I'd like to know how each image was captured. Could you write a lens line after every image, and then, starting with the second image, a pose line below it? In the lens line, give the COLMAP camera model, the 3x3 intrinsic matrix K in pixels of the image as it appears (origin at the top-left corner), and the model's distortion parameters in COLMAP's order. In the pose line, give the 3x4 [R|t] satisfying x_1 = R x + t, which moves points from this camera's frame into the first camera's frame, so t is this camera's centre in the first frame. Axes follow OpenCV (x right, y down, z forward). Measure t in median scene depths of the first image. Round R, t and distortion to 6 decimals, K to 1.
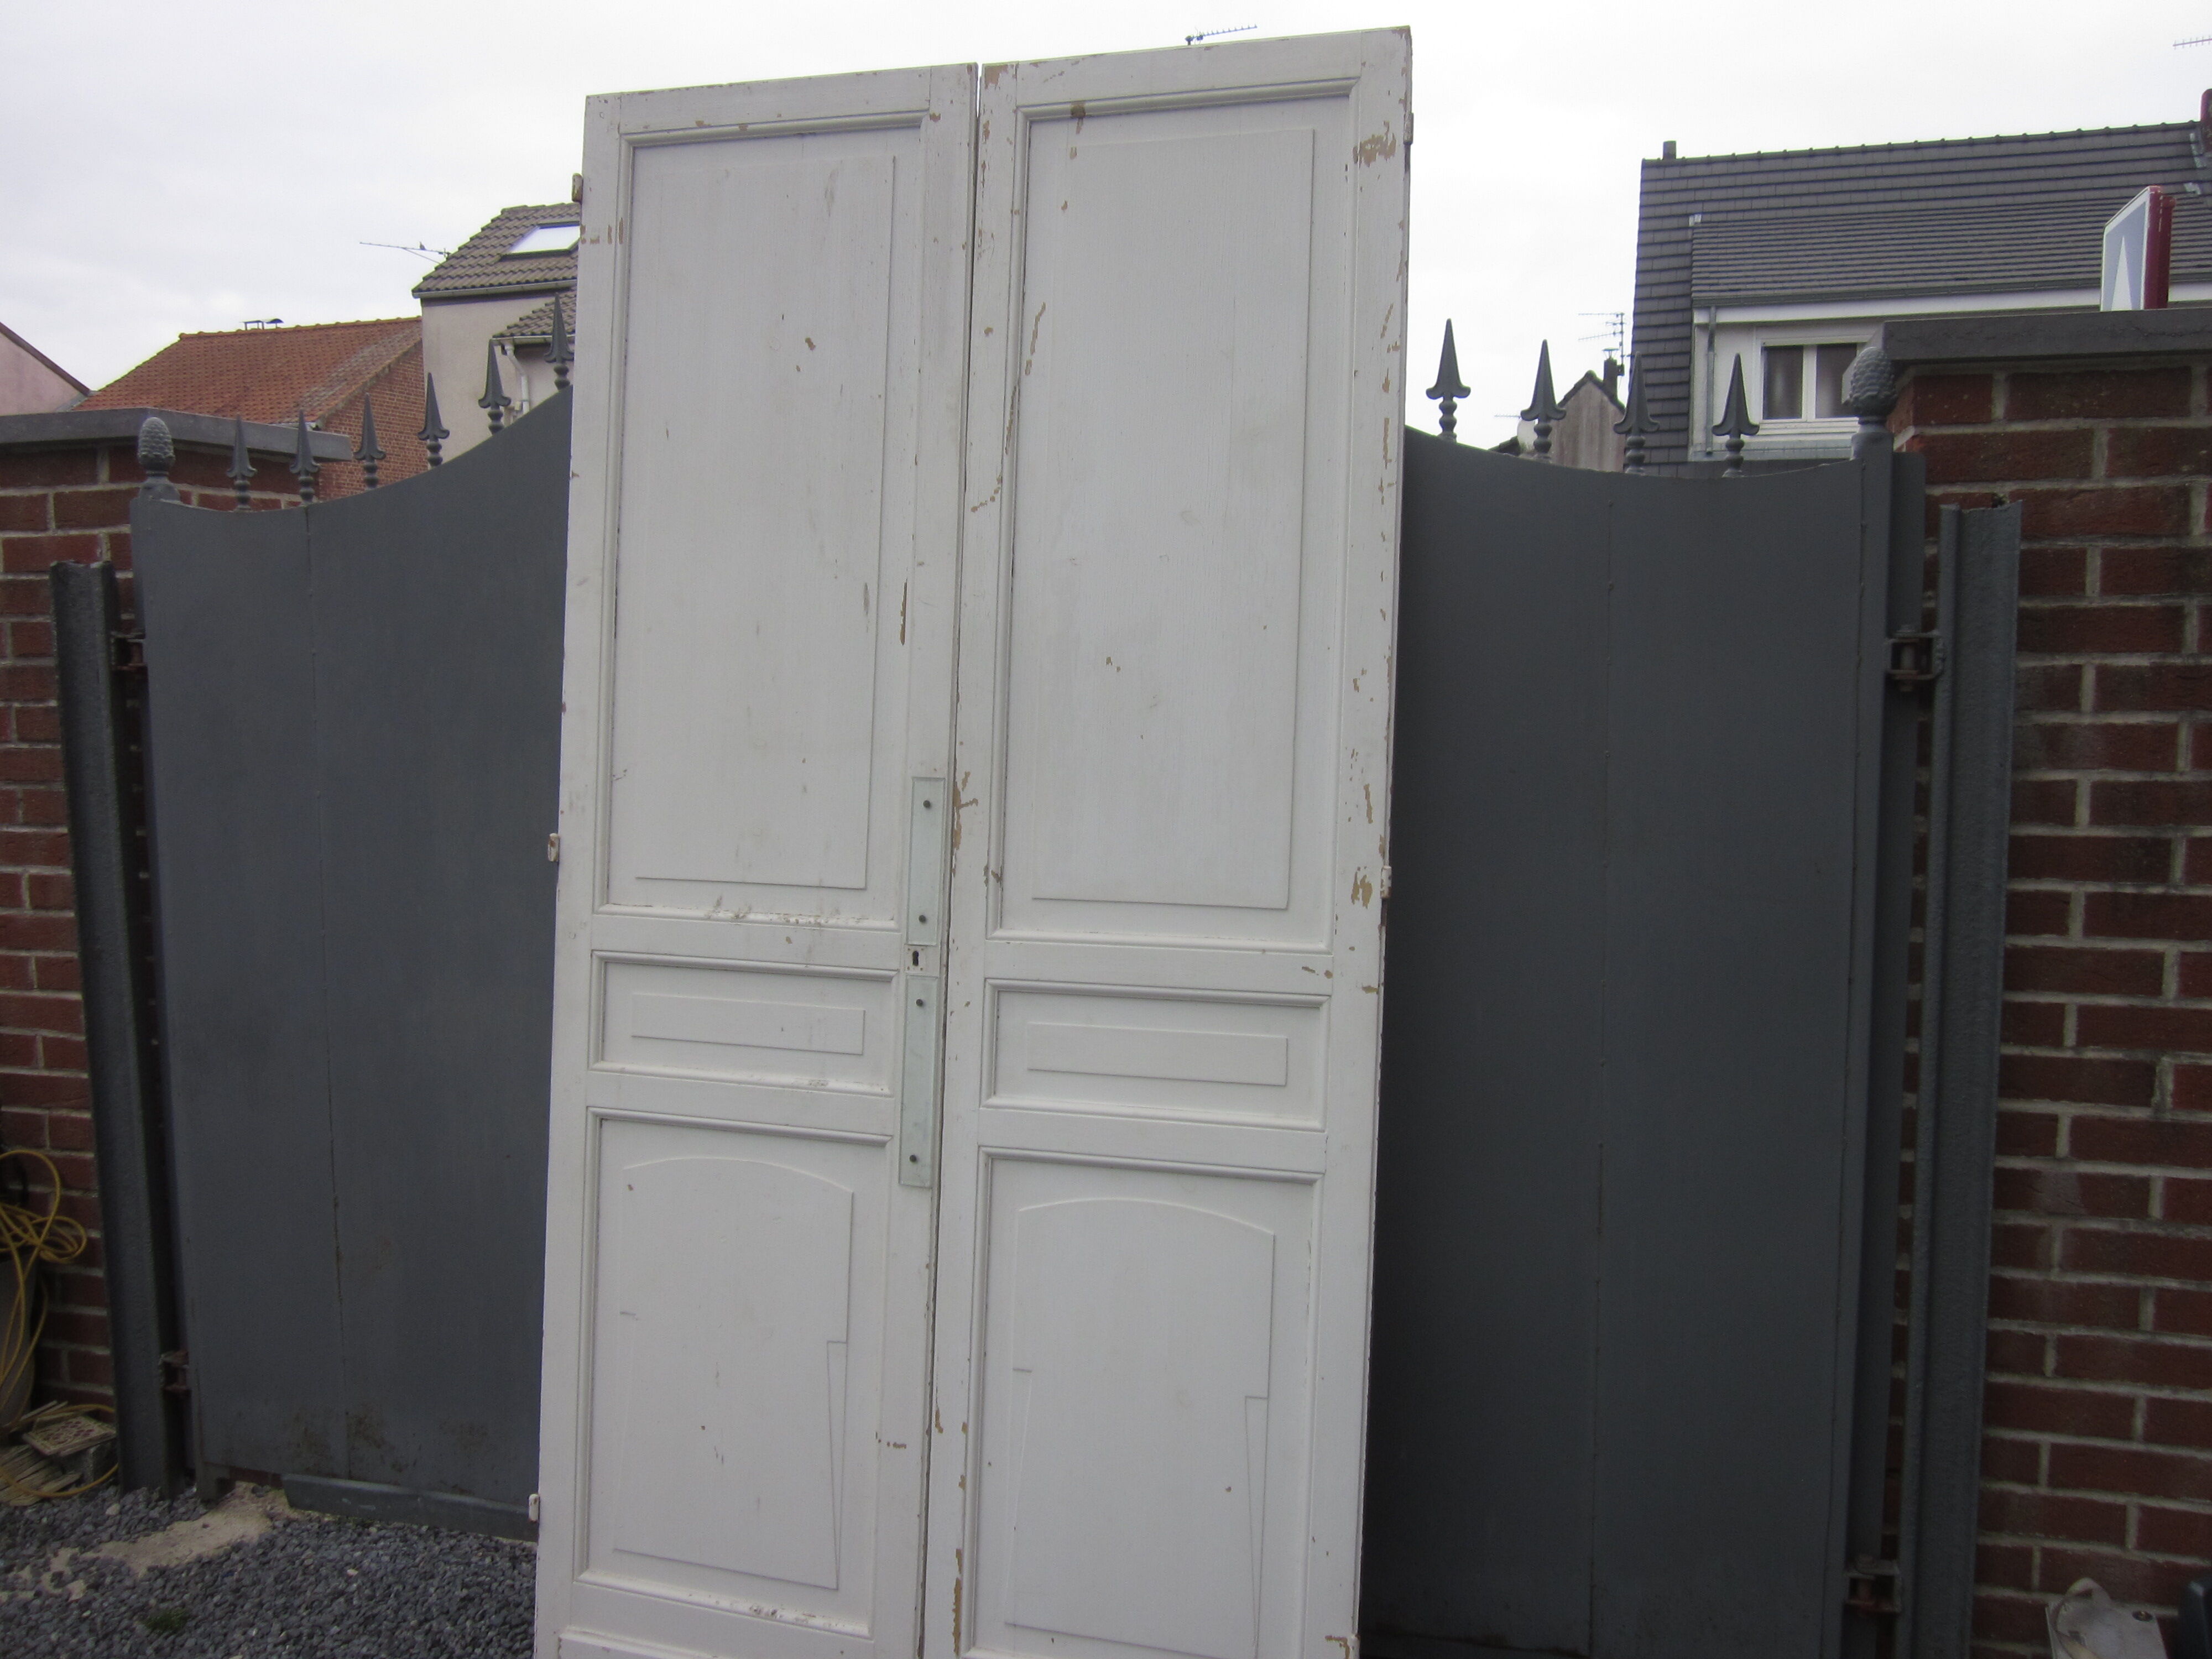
lens RADIAL K [[1831.8, 0, 1119.3], [0, 1831.8, 831.1], [0, 0, 1]] dist [-0.046512, 0.018434]
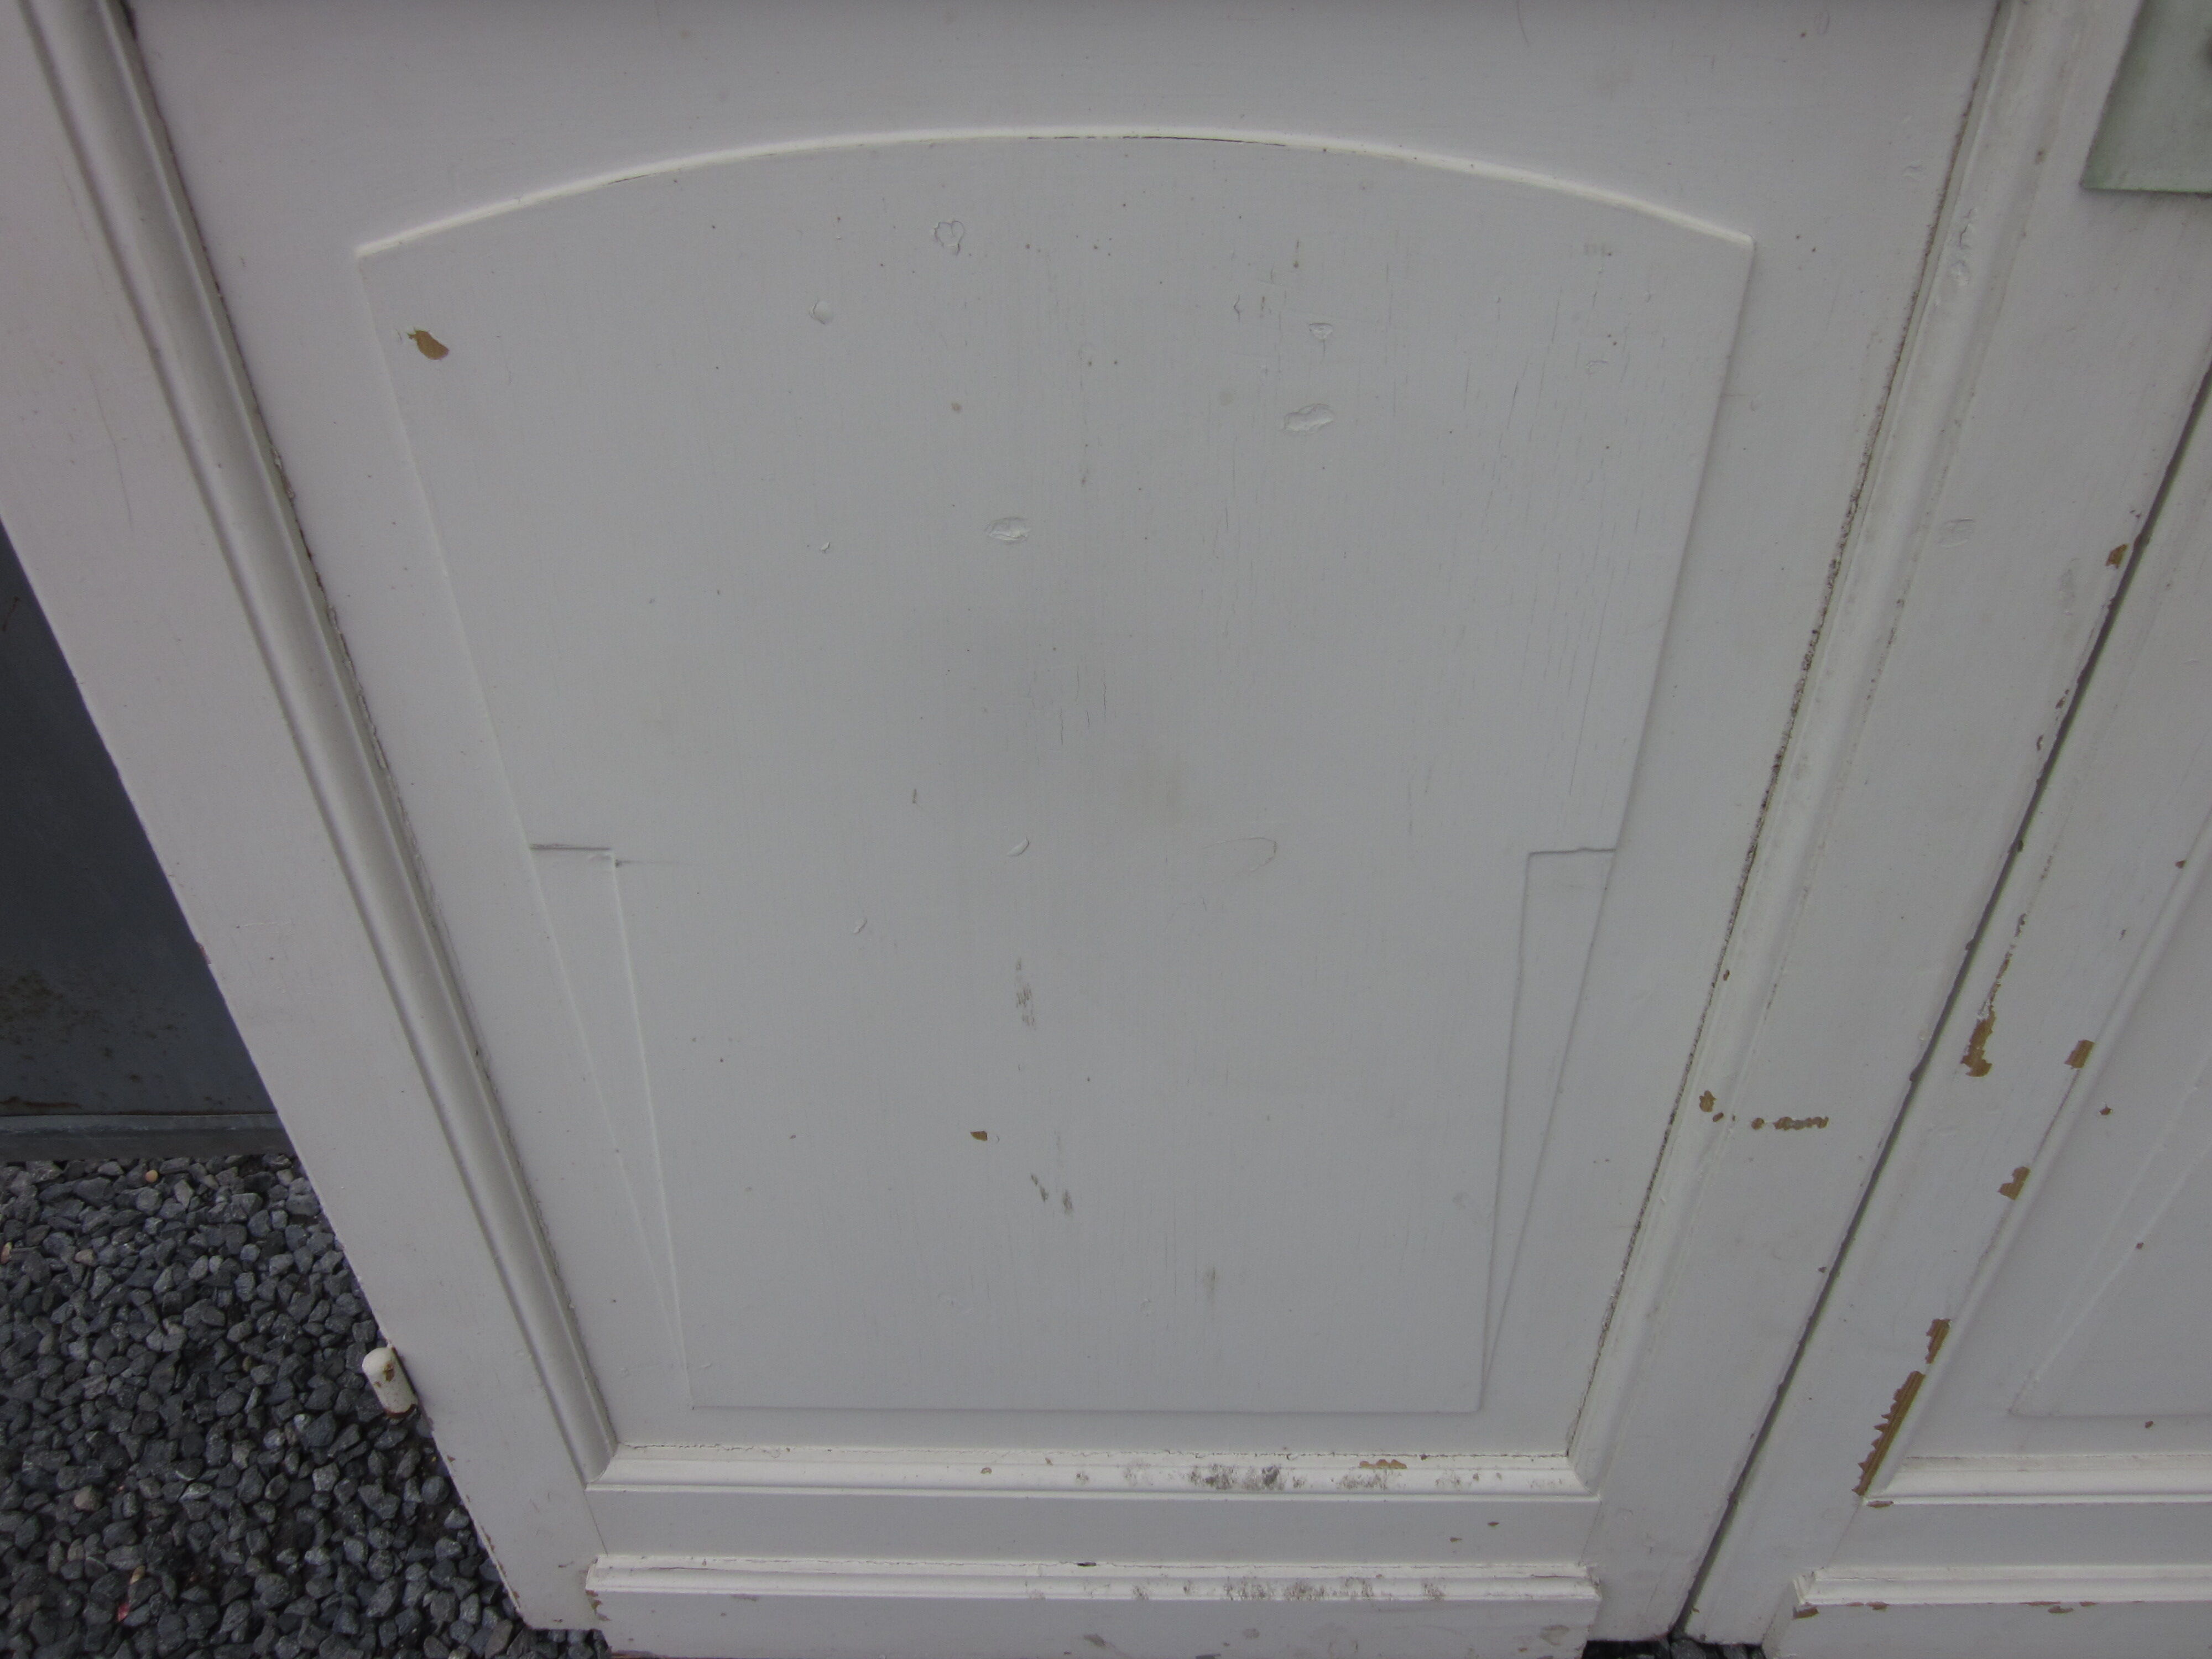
lens RADIAL K [[1831.8, 0, 1114.5], [0, 1831.8, 828.2], [0, 0, 1]] dist [-0.046512, 0.018434]
pose [[0.953975, -0.225783, 0.197366, -0.258446], [0.036245, 0.740121, 0.671496, 0.114067], [-0.297687, -0.633437, 0.714241, 0.845713]]
